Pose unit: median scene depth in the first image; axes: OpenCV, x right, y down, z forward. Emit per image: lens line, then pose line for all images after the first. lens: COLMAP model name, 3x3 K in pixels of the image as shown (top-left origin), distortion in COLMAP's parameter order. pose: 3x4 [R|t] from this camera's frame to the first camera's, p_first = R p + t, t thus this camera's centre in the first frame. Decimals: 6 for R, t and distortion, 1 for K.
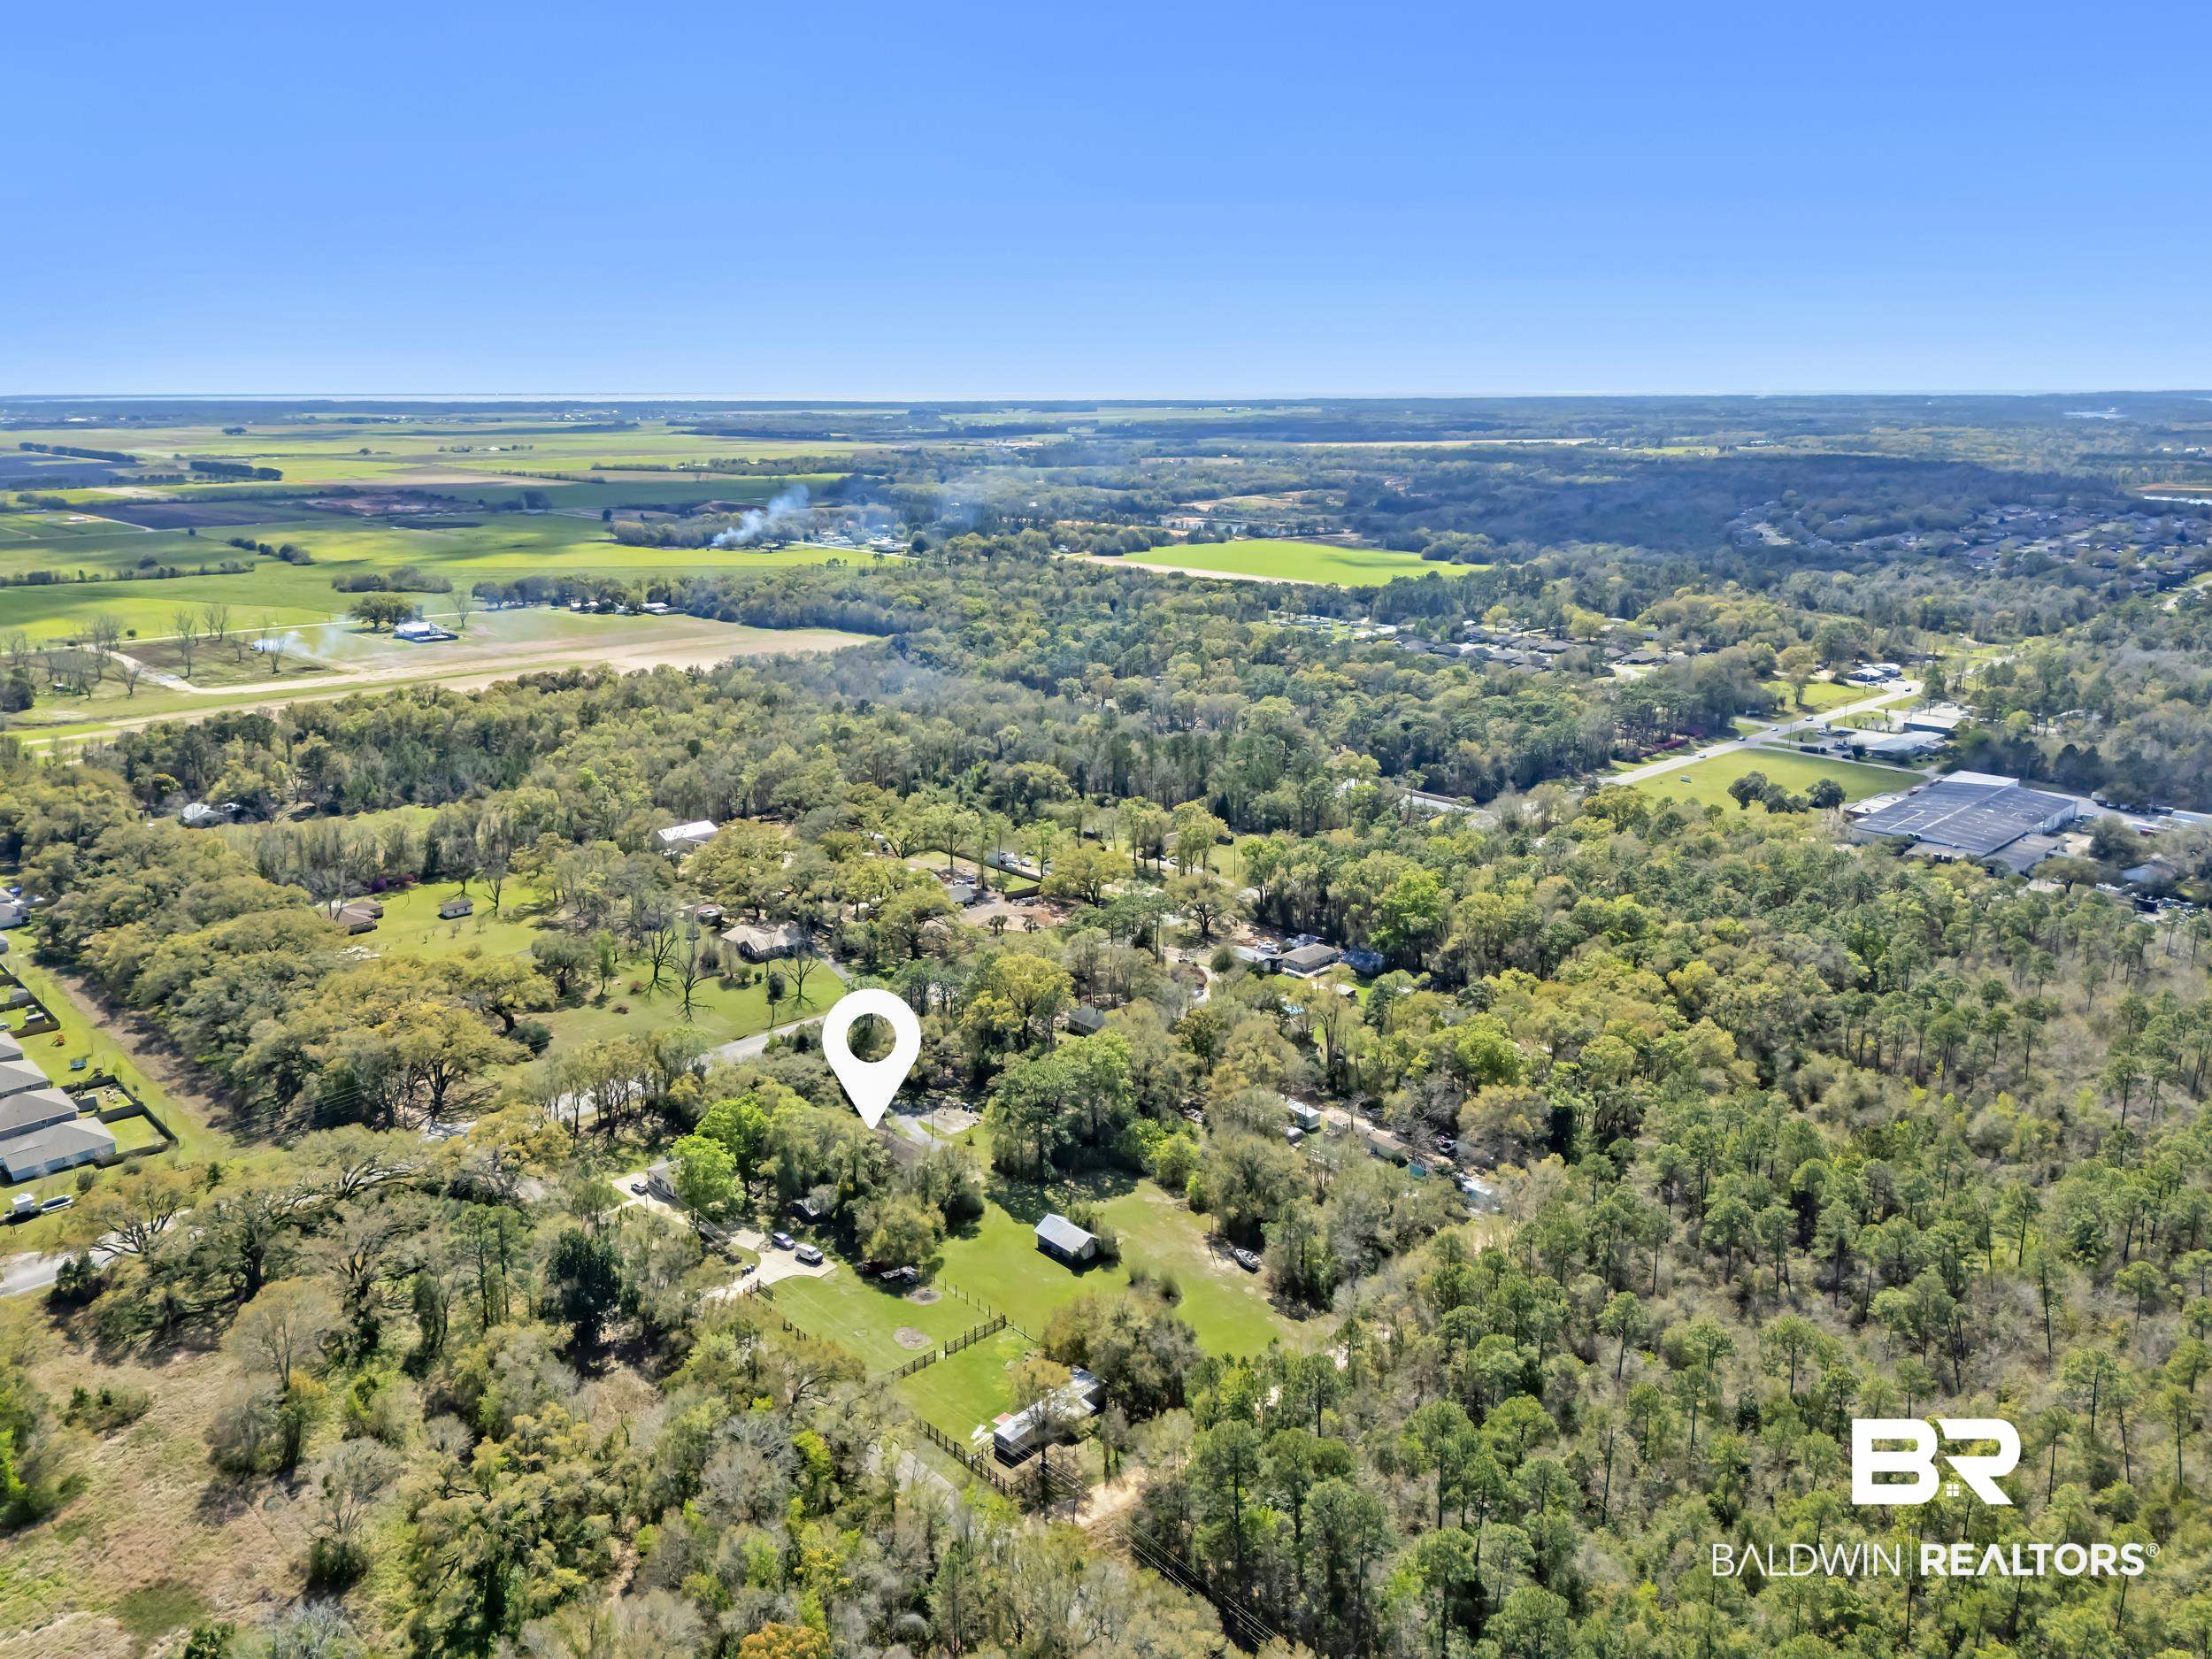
lens RADIAL K [[1638.5, 0, 1104.5], [0, 1638.5, 831.1], [0, 0, 1]] dist [0.086419, -0.091658]
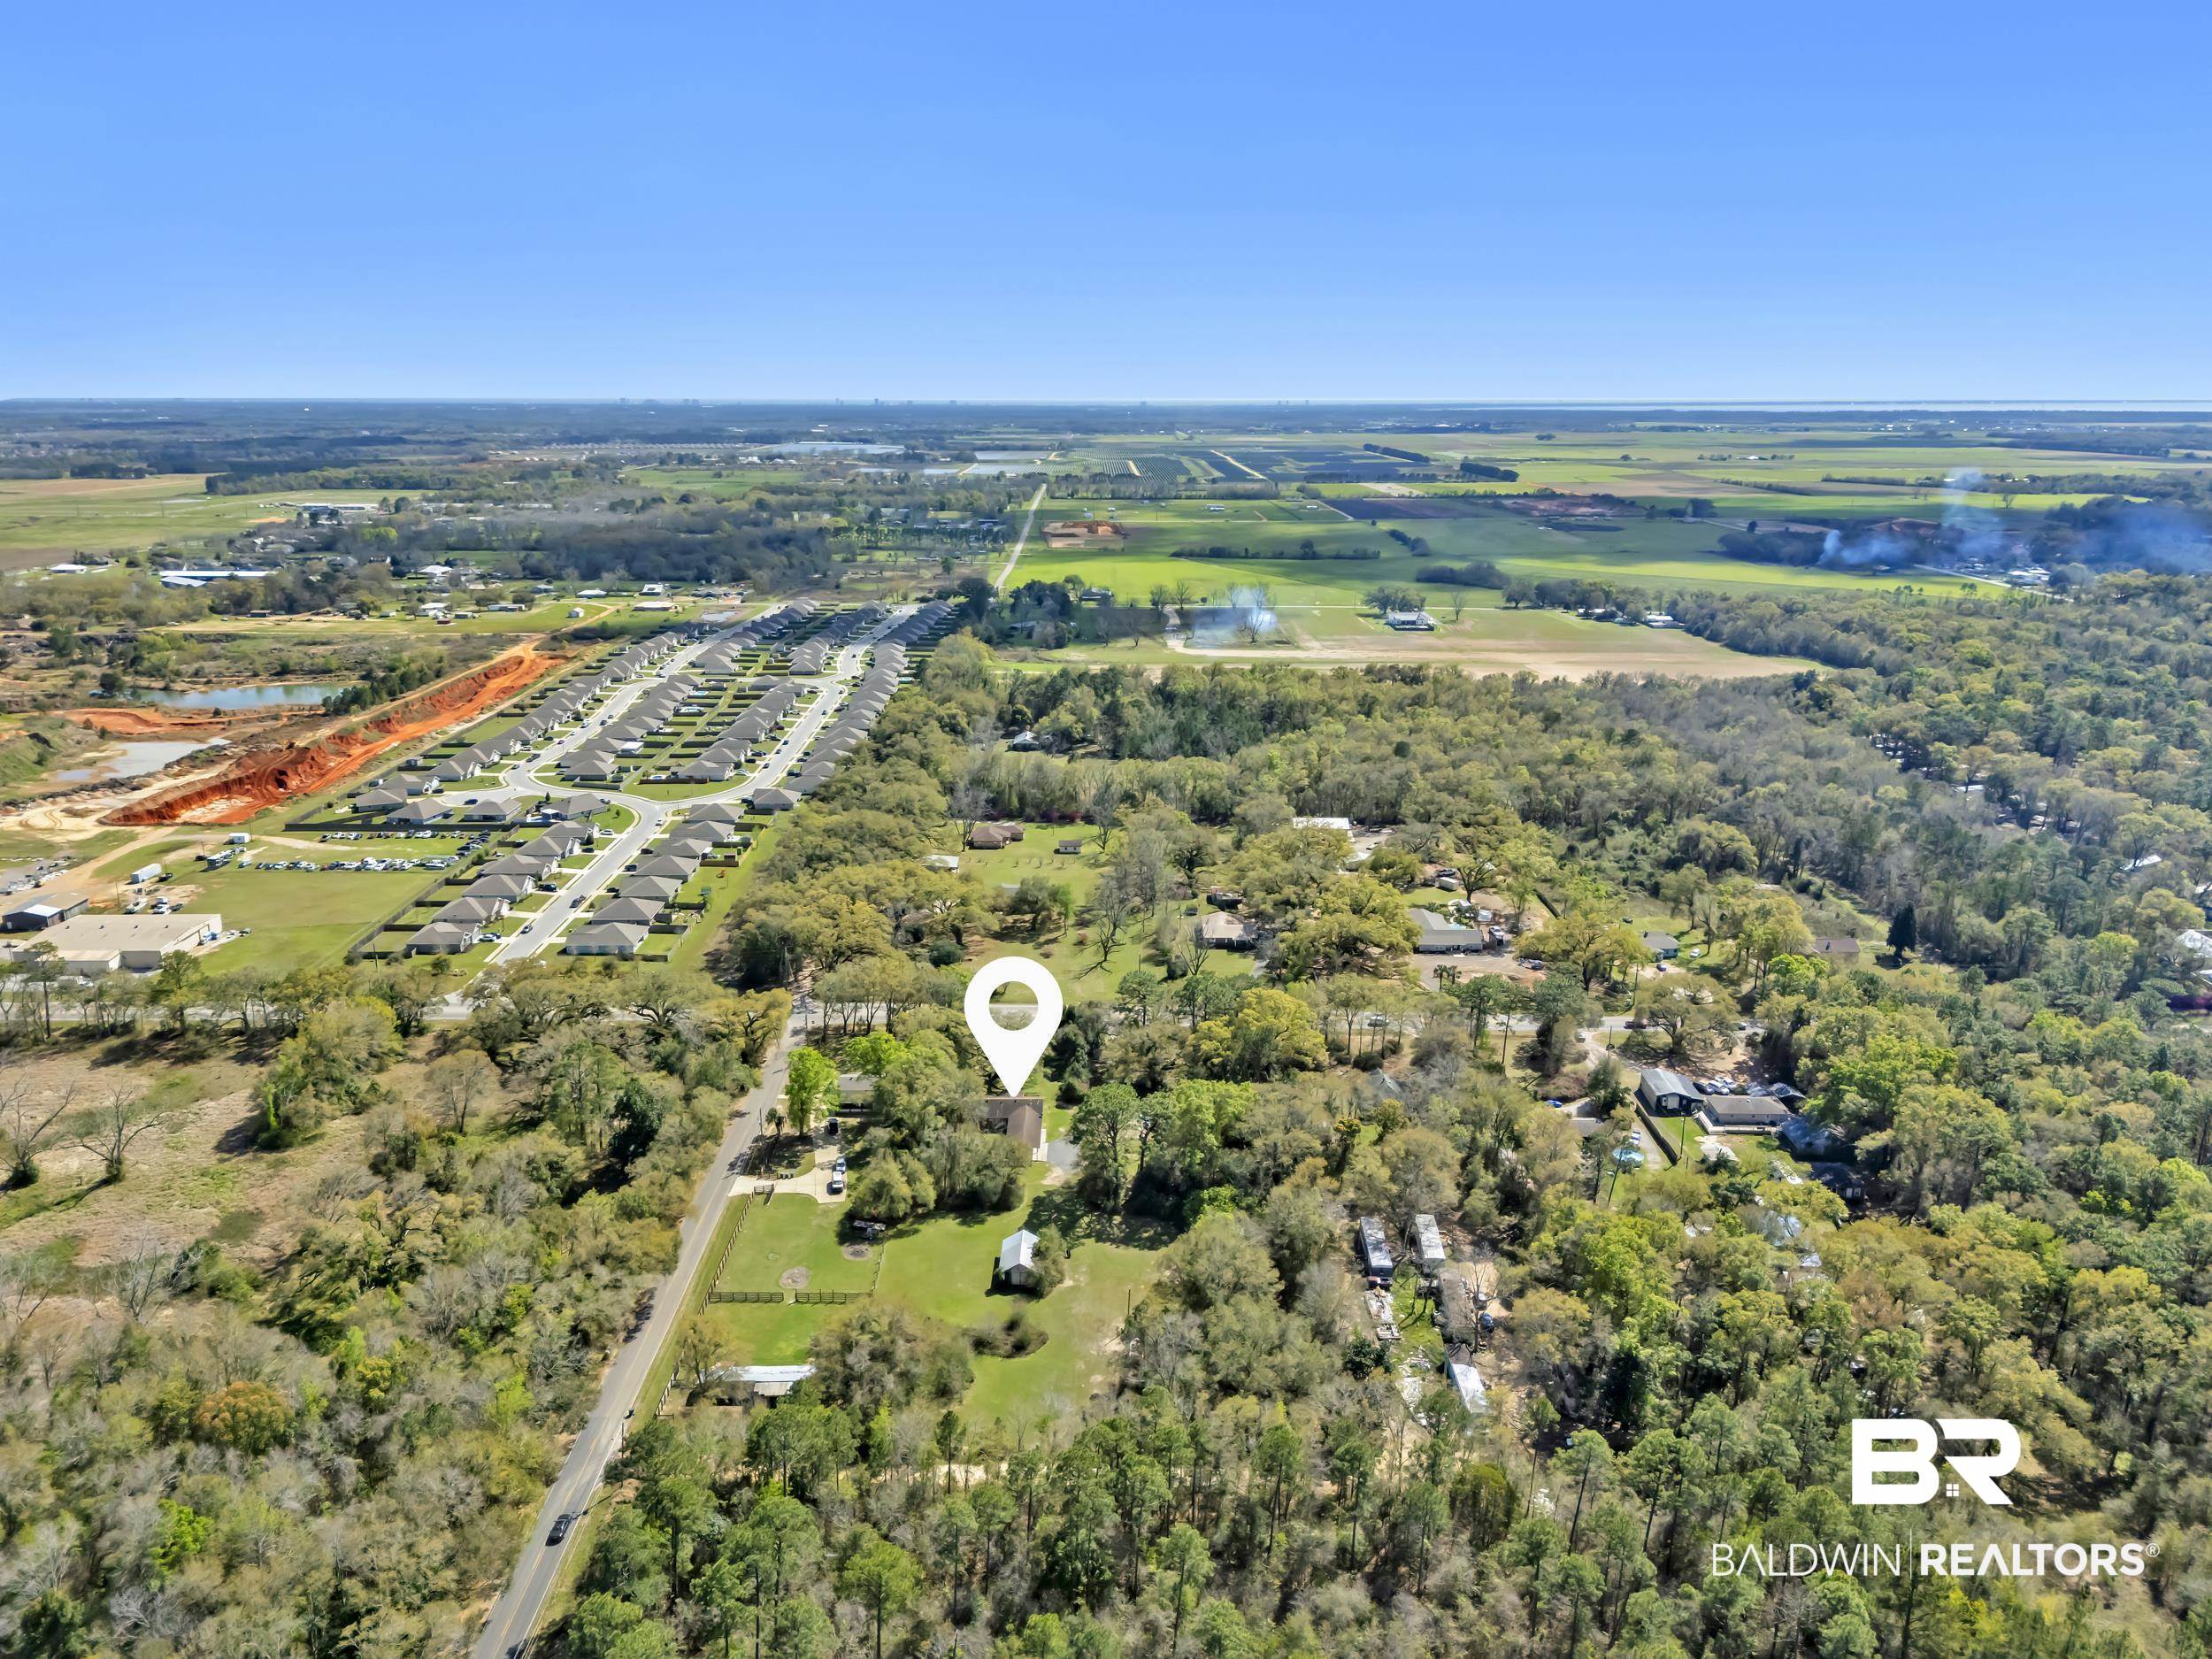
lens RADIAL K [[1643.7, 0, 1103.4], [0, 1643.7, 839.6], [0, 0, 1]] dist [0.081582, -0.079613]
pose [[0.724095, 0.188837, -0.663345, 0.404716], [-0.189887, 0.979201, 0.071476, -0.047881], [0.663045, 0.074205, 0.744892, 0.192446]]
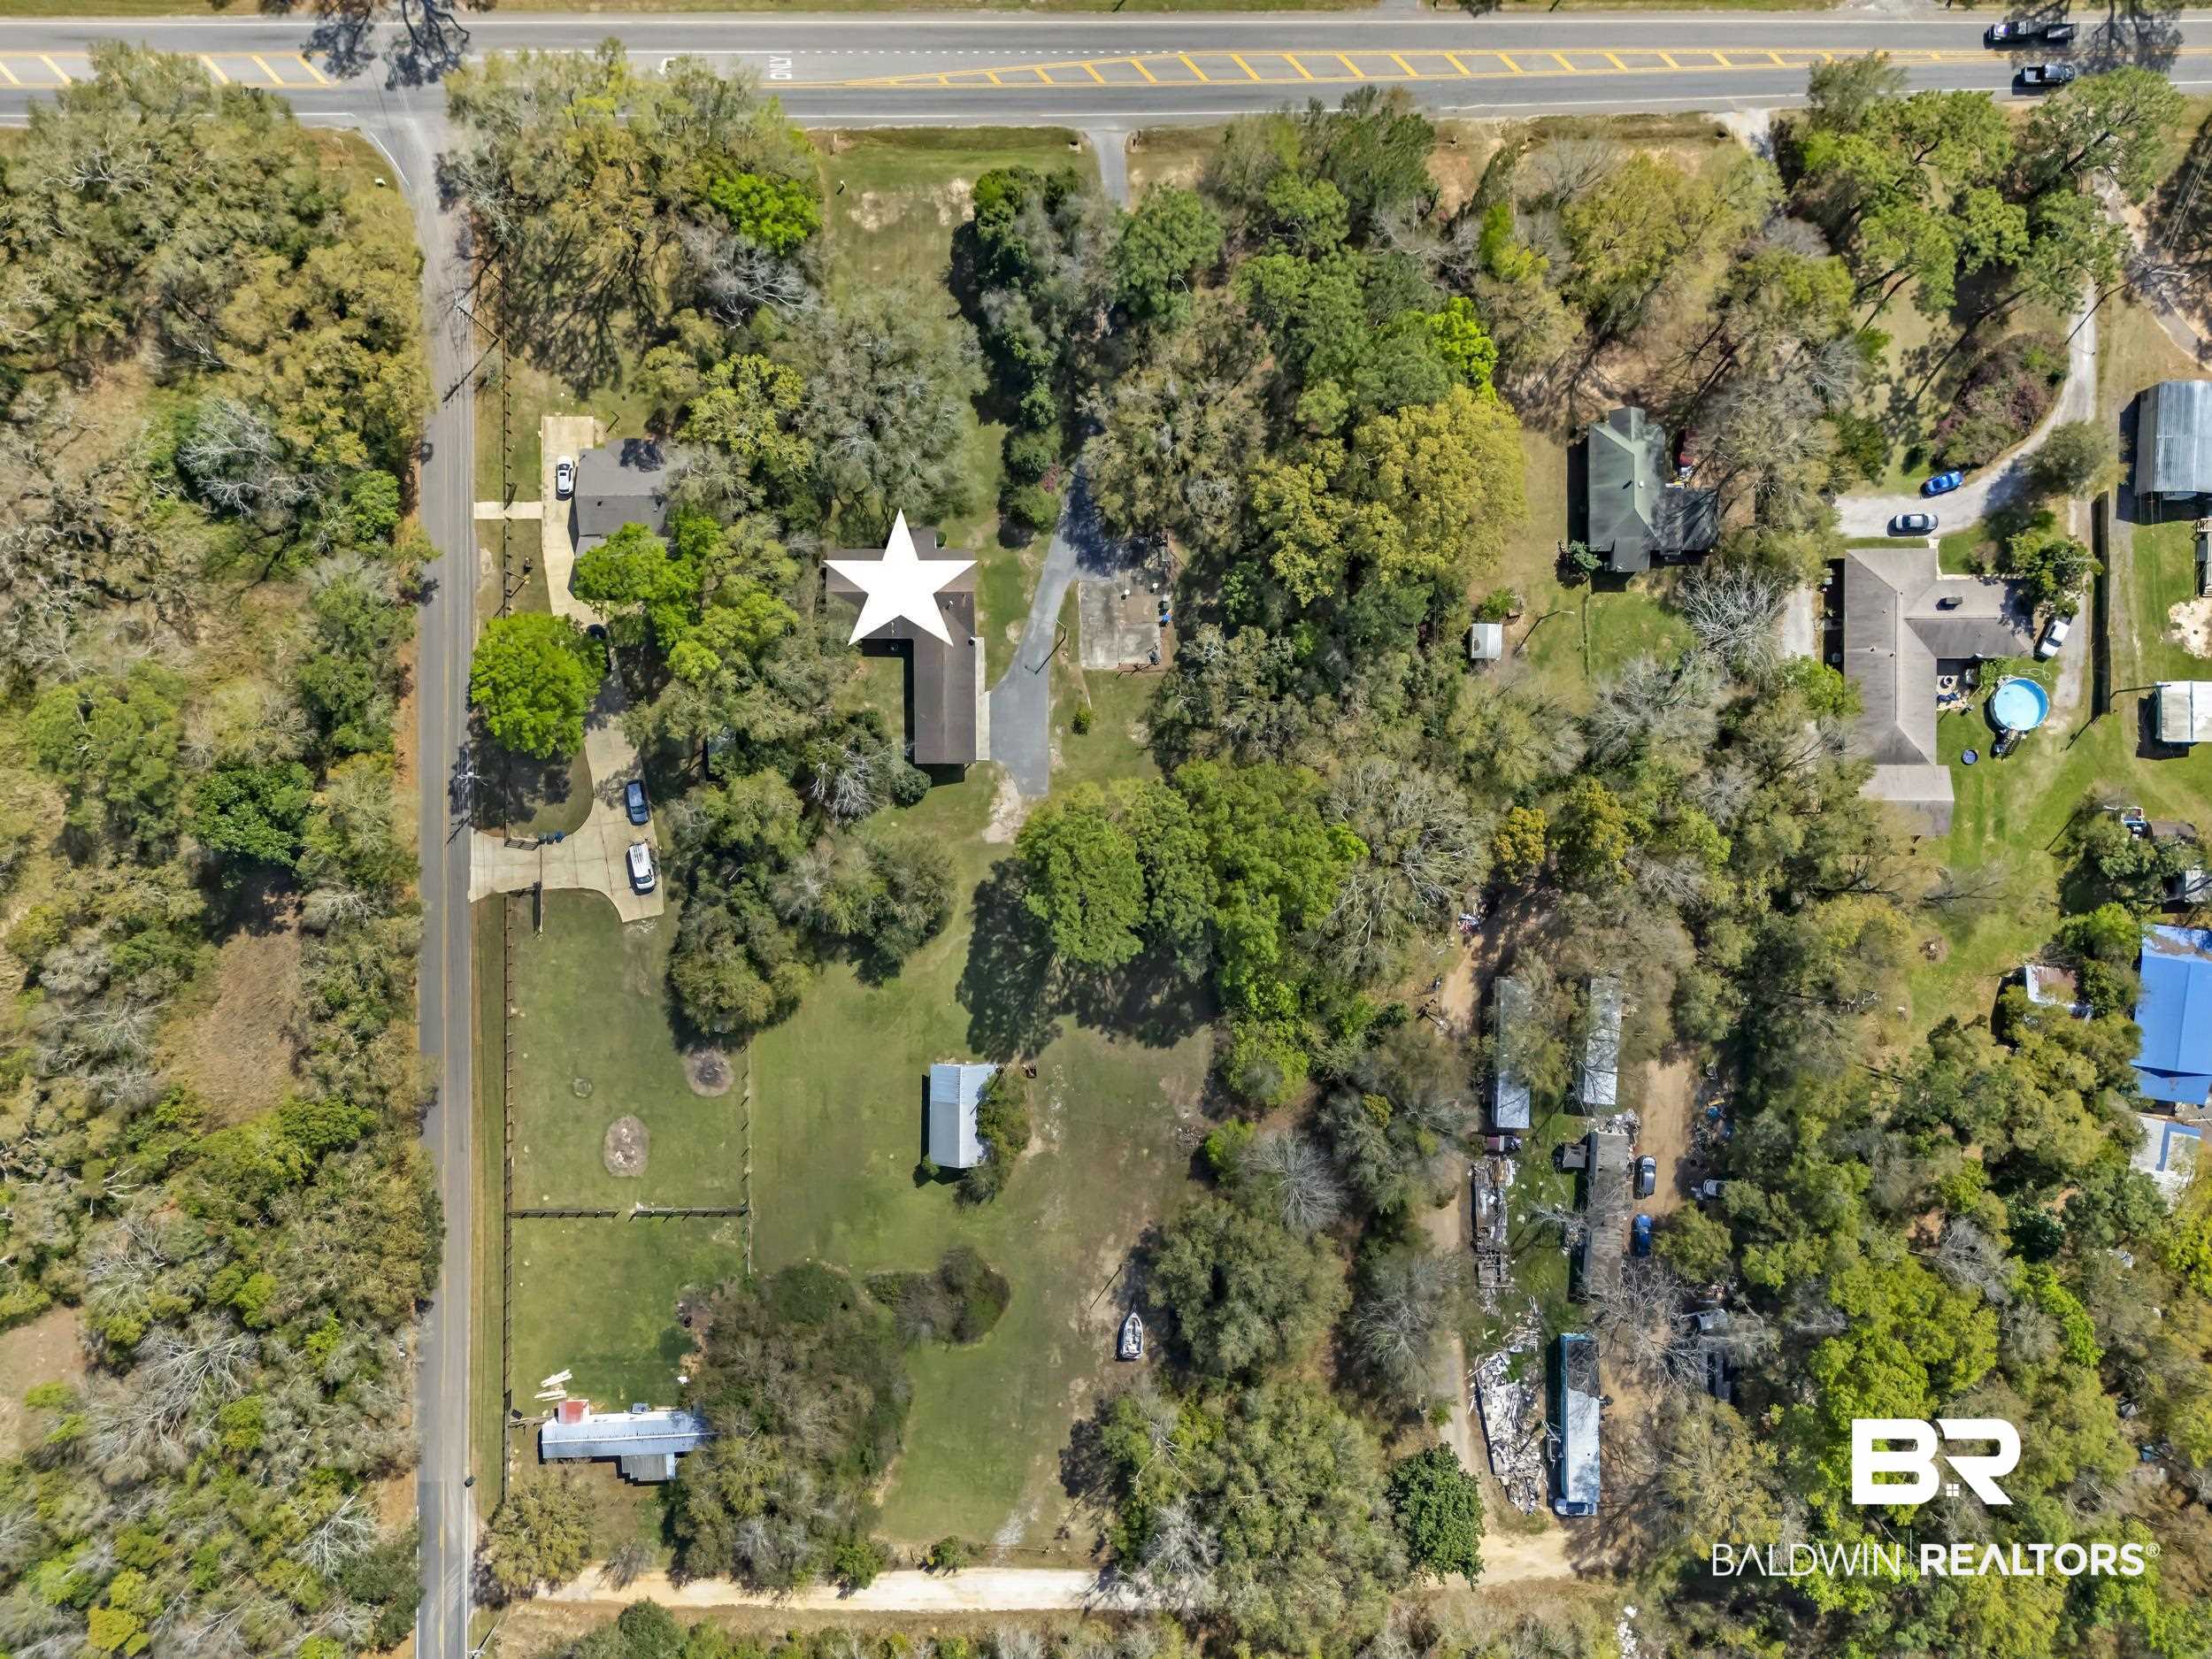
lens RADIAL K [[1638.5, 0, 1104.5], [0, 1638.5, 831.1], [0, 0, 1]] dist [0.086419, -0.091658]
pose [[0.721788, 0.692052, -0.009265, -0.033830], [-0.171875, 0.192195, 0.966188, -0.261427], [0.670433, -0.695791, 0.257671, 0.628758]]
